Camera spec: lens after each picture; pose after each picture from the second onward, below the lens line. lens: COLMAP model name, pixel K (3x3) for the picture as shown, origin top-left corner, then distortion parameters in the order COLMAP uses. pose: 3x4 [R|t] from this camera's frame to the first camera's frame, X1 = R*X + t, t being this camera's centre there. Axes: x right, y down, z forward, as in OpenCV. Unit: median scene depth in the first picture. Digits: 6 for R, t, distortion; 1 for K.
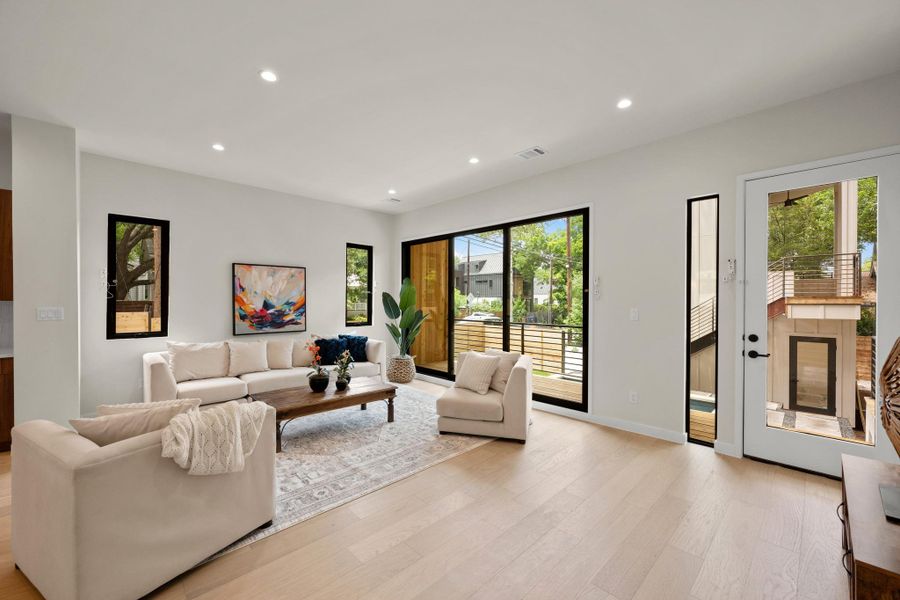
lens RADIAL K [[366.8, 0, 449.4], [0, 366.8, 300.0], [0, 0, 1]] dist [-0.003340, 0.000792]
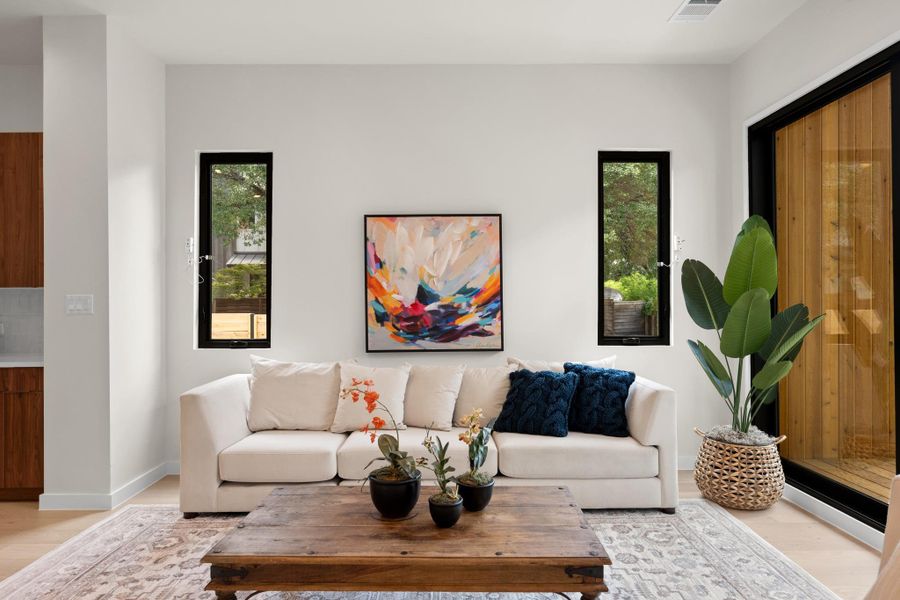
lens RADIAL K [[571.1, 0, 448.9], [0, 571.1, 298.9], [0, 0, 1]] dist [0.000273, -0.000797]
pose [[0.729217, -0.015995, -0.684095, 0.055750], [0.008235, 0.999860, -0.014599, 0.030477], [0.684233, 0.005012, 0.729247, 0.445855]]
